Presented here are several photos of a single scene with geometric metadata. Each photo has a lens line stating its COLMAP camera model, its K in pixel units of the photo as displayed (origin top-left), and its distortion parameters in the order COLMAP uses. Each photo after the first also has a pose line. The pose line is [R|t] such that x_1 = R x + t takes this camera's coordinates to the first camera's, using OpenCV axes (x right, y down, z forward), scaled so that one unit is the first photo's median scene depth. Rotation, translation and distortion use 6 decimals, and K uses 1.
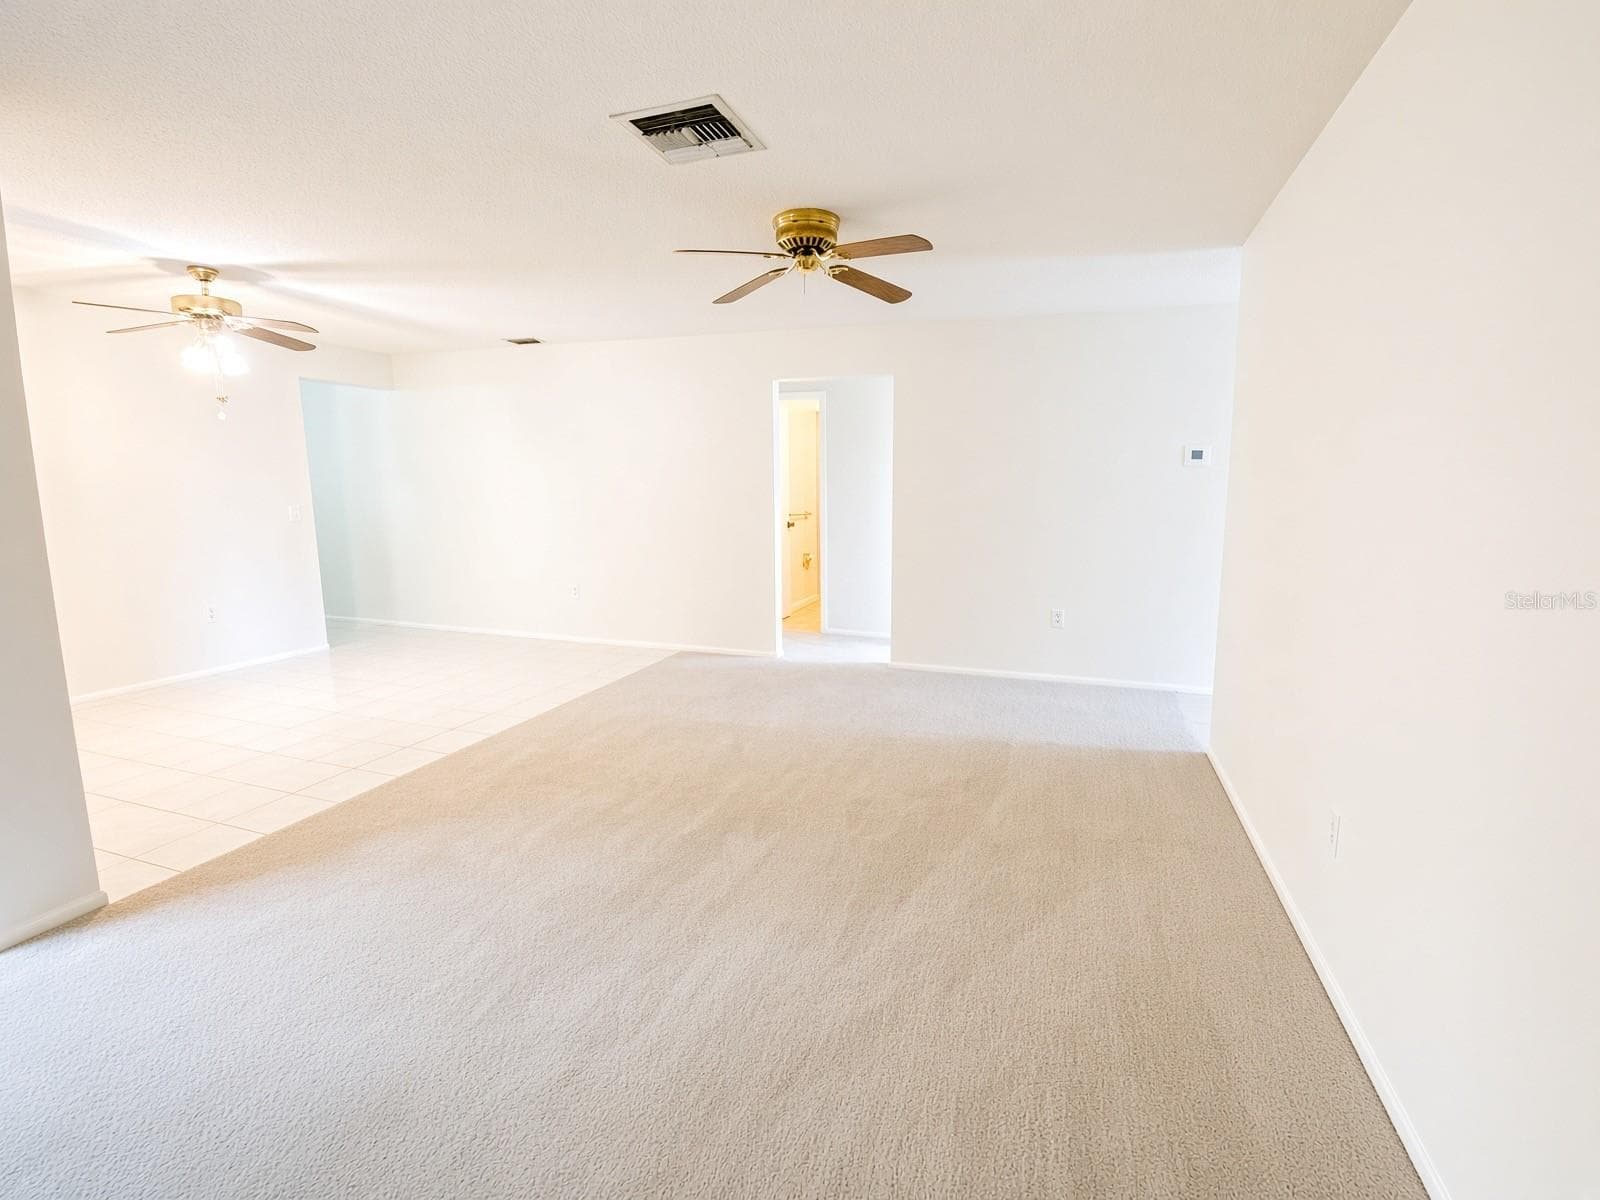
lens RADIAL K [[681.9, 0, 800.0], [0, 681.9, 600.0], [0, 0, 1]] dist [0.017502, -0.017964]
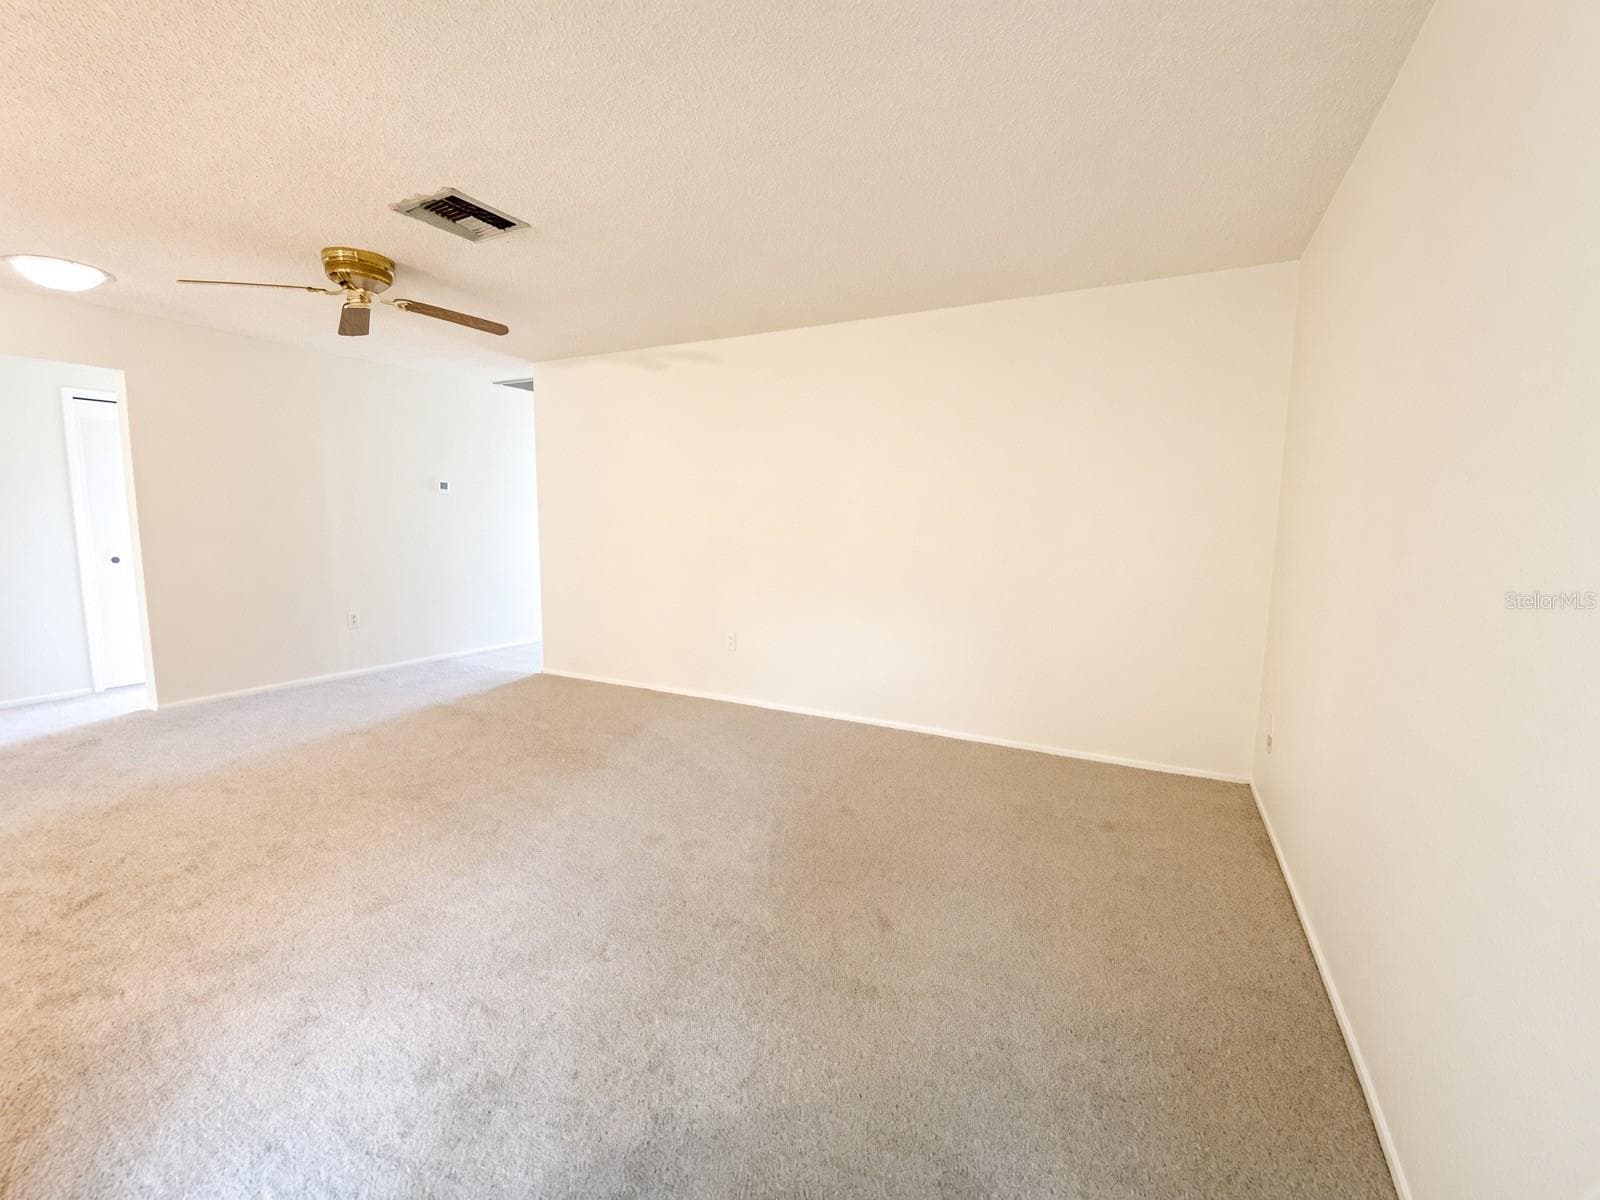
lens RADIAL K [[681.9, 0, 800.0], [0, 681.9, 600.0], [0, 0, 1]] dist [0.017502, -0.017964]
pose [[0.088199, -0.096685, 0.991399, -0.683659], [0.134479, 0.987322, 0.084324, -0.001081], [-0.986983, 0.125886, 0.100083, 0.150293]]
